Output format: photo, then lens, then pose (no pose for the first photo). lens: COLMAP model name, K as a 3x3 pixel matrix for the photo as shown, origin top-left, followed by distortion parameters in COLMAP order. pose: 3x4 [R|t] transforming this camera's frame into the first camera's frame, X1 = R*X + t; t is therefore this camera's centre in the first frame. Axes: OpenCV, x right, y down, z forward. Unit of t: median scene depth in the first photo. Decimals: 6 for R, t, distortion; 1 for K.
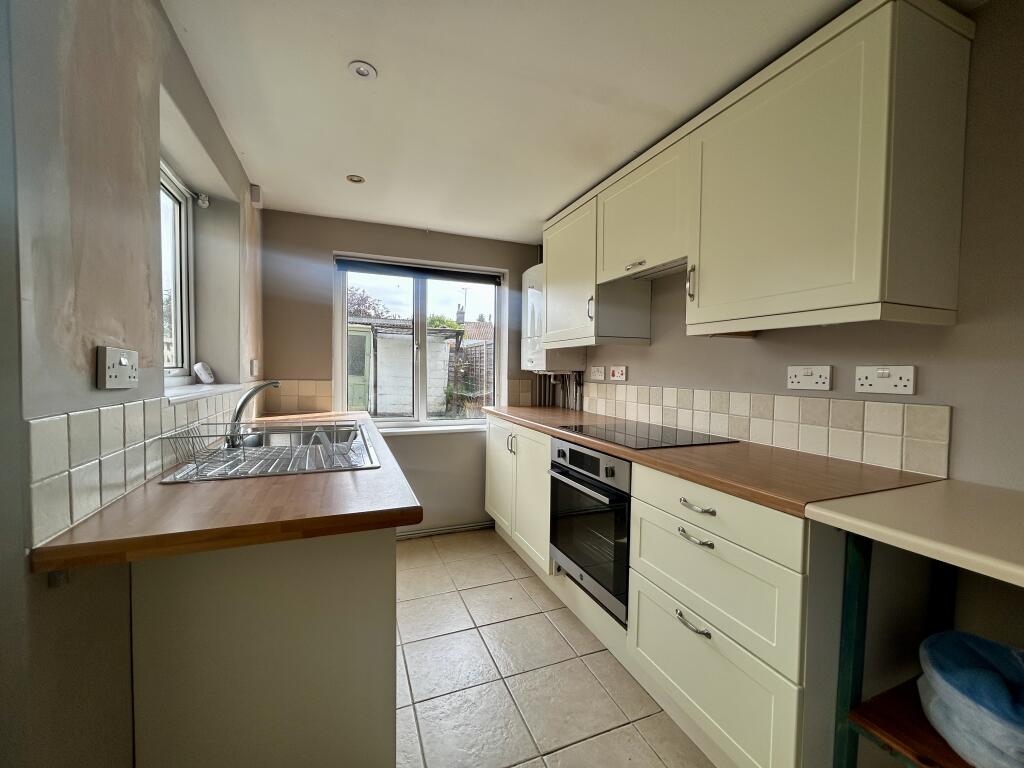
lens RADIAL K [[414.0, 0, 511.5], [0, 414.0, 381.8], [0, 0, 1]] dist [-0.002831, 0.000071]
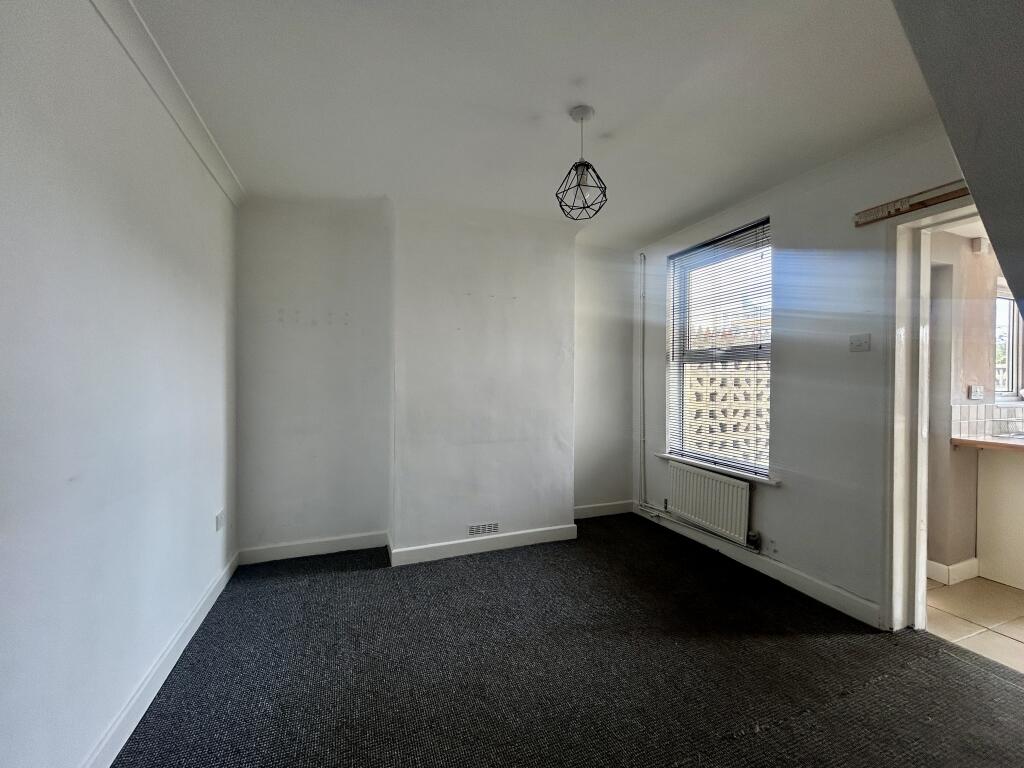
lens RADIAL K [[414.0, 0, 512.1], [0, 414.0, 381.3], [0, 0, 1]] dist [-0.002831, 0.000071]
pose [[-0.023926, -0.003739, -0.999707, 2.145969], [-0.042336, 0.999100, -0.002724, 0.037350], [0.998817, 0.042258, -0.024063, -2.320078]]
